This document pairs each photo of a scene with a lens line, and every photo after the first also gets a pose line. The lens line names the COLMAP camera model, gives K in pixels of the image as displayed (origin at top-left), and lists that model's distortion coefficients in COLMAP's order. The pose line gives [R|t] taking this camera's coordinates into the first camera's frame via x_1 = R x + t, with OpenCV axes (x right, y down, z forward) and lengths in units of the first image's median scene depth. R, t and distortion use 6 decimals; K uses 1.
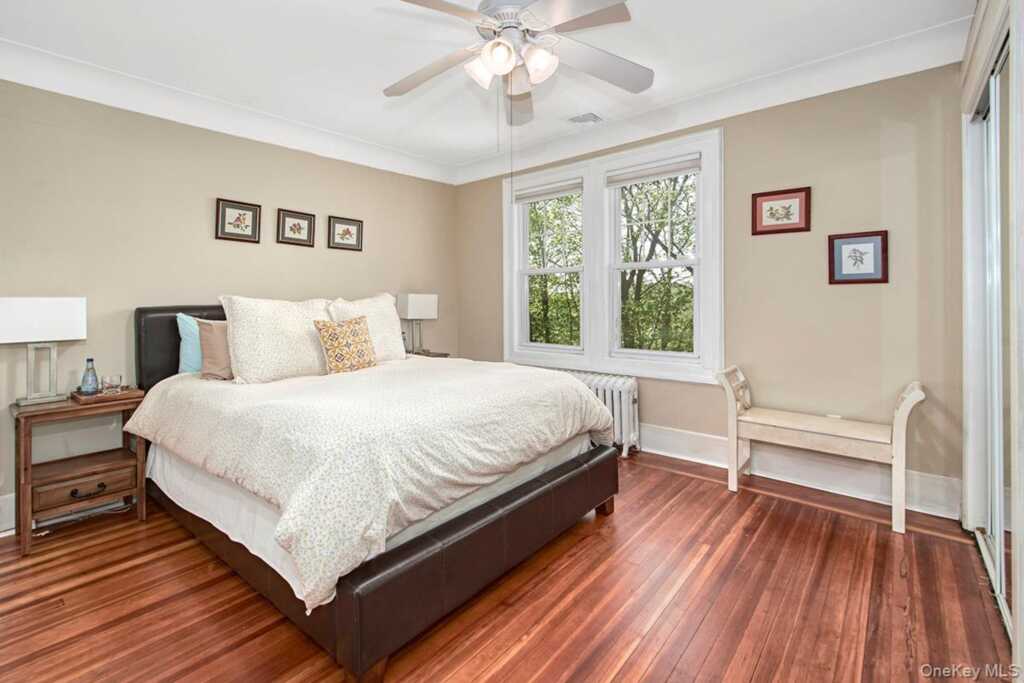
lens RADIAL K [[454.6, 0, 513.6], [0, 454.6, 299.2], [0, 0, 1]] dist [0.002953, 0.000136]
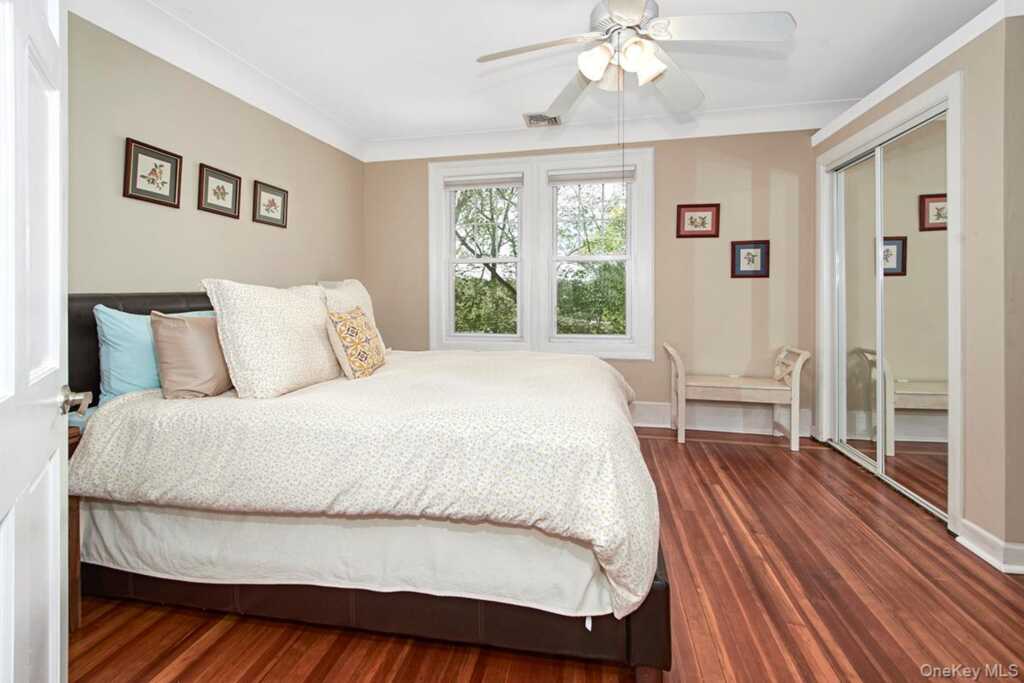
lens RADIAL K [[447.6, 0, 507.5], [0, 447.6, 292.1], [0, 0, 1]] dist [0.001305, 0.000081]
pose [[0.883235, 0.002347, 0.468924, -0.465919], [-0.003921, 0.999989, 0.002381, 0.007454], [-0.468914, -0.003942, 0.883235, 0.132760]]
